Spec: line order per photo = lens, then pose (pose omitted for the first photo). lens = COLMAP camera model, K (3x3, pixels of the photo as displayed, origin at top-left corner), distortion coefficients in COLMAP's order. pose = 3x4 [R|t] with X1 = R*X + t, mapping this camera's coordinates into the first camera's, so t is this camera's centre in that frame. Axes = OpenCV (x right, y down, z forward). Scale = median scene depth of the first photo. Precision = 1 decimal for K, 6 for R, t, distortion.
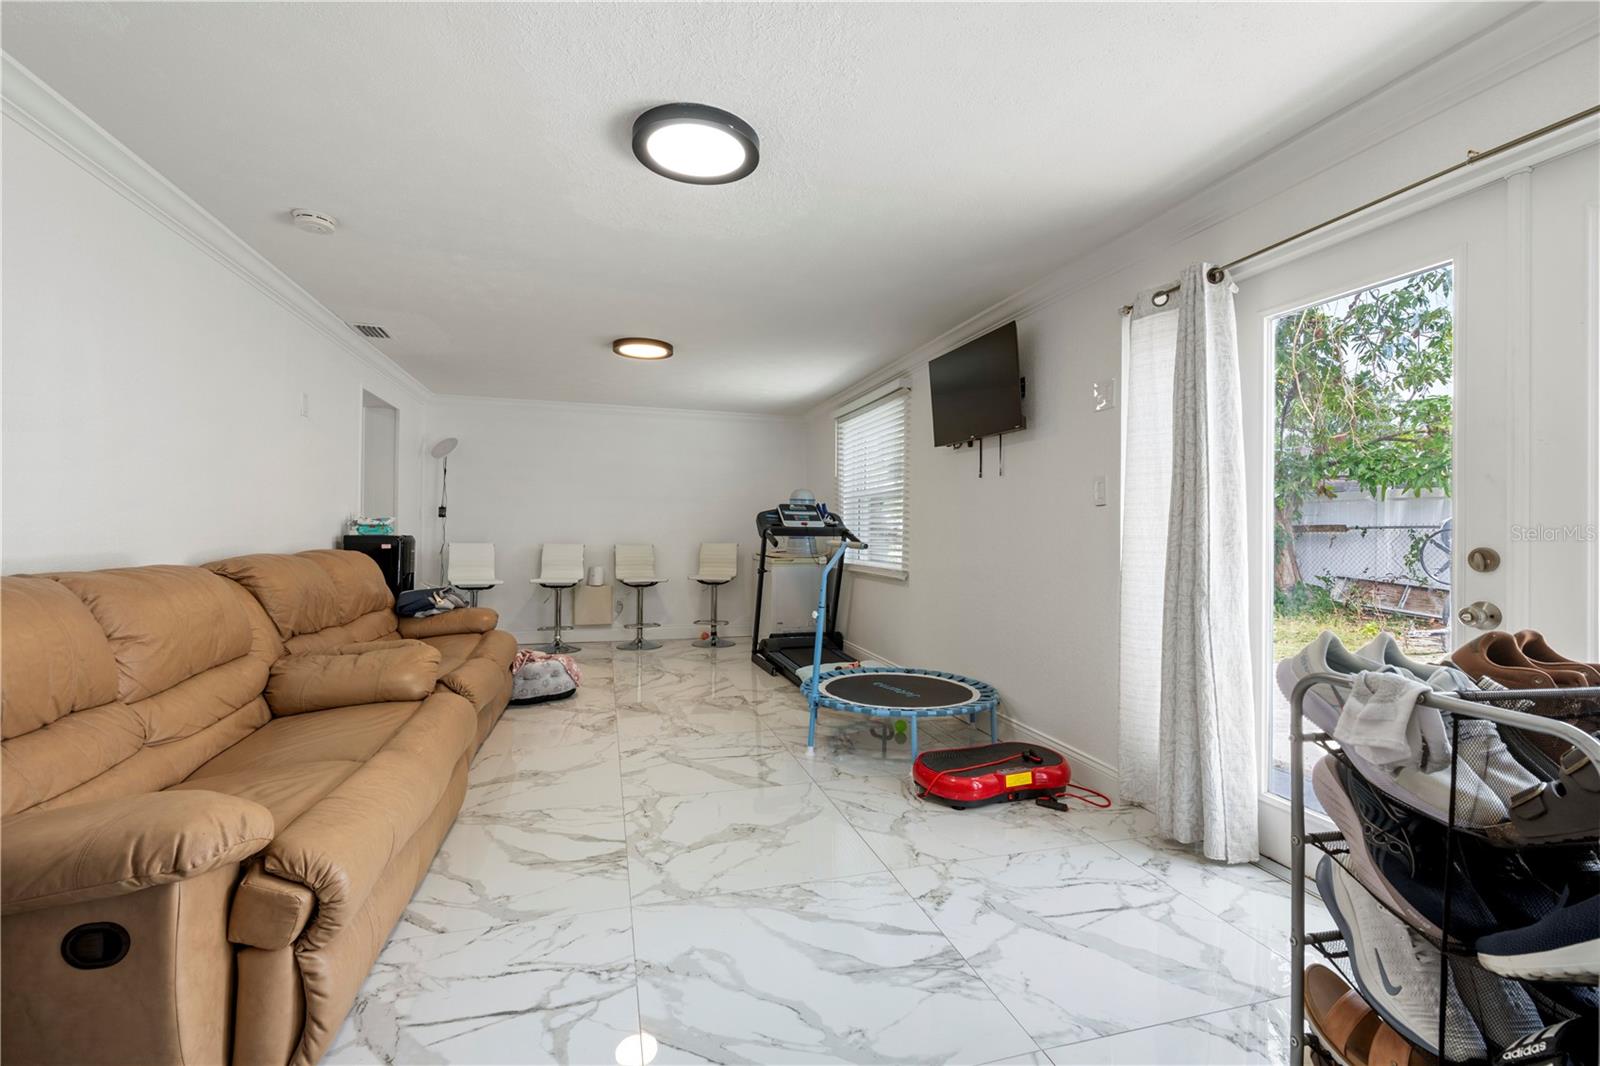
lens RADIAL K [[692.9, 0, 844.1], [0, 692.9, 609.1], [0, 0, 1]] dist [0.000403, 0.000979]
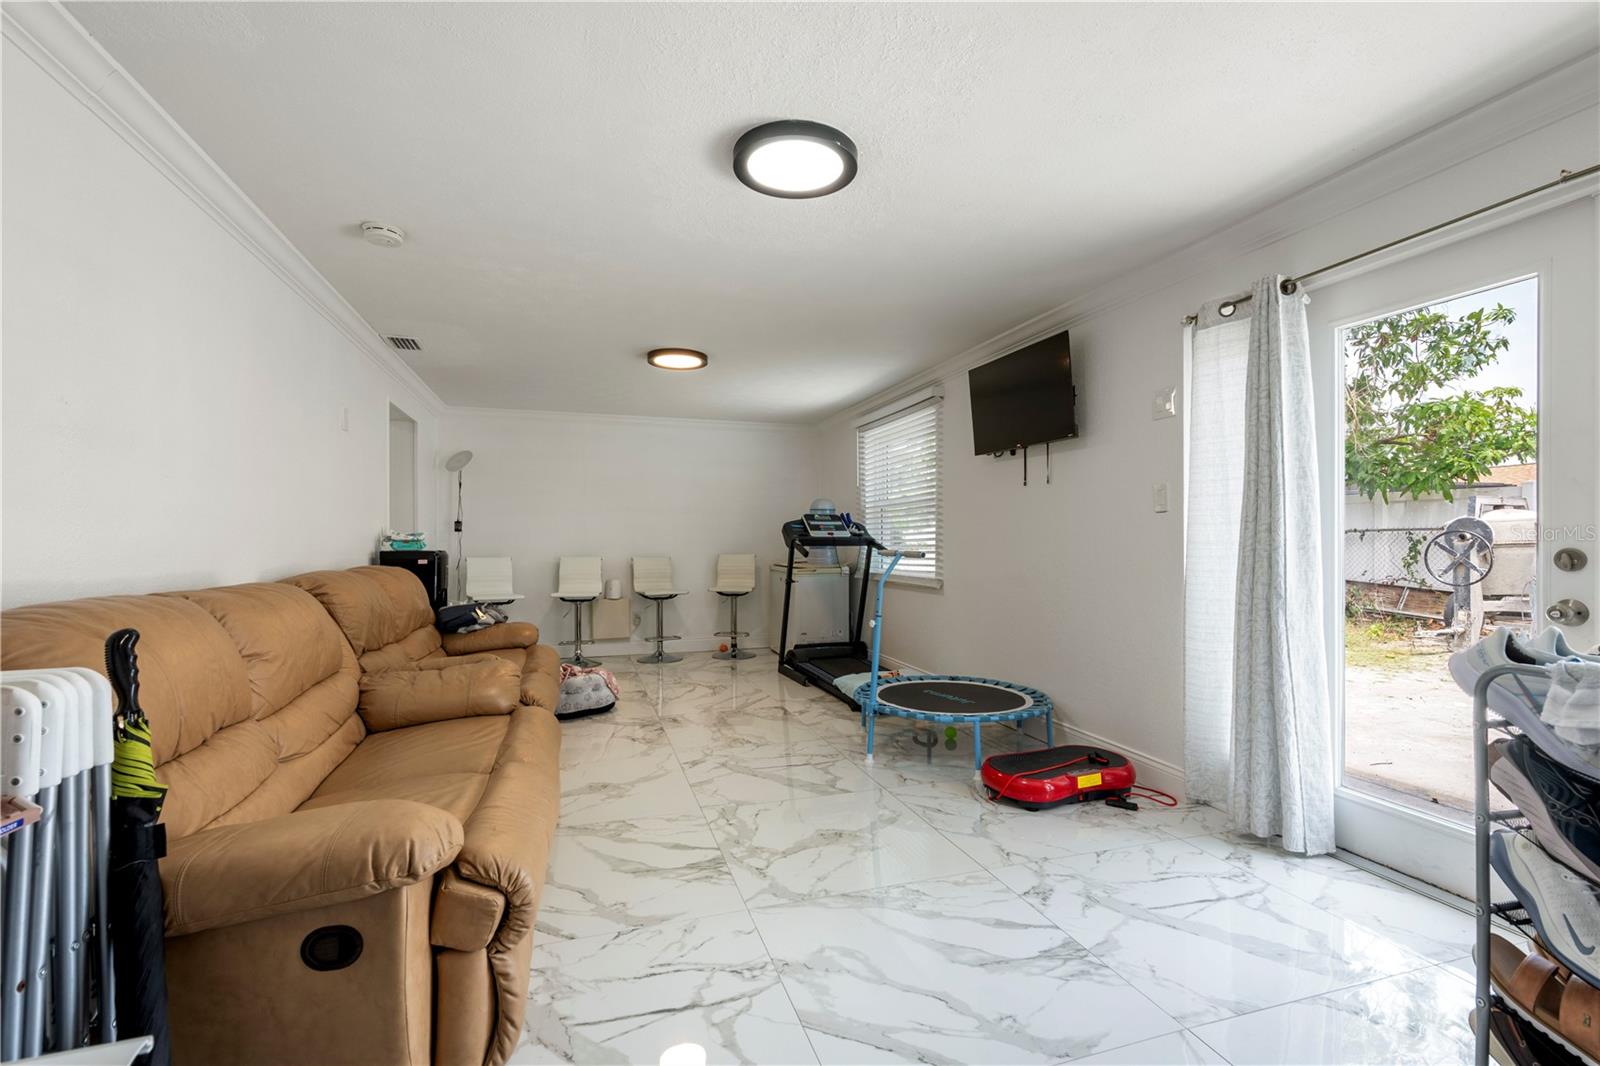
lens RADIAL K [[692.9, 0, 882.2], [0, 692.9, 627.2], [0, 0, 1]] dist [0.000403, 0.000979]
pose [[0.999553, -0.015750, 0.025425, -0.101846], [0.015438, 0.999804, 0.012393, 0.001644], [-0.025615, -0.011995, 0.999600, -0.019585]]
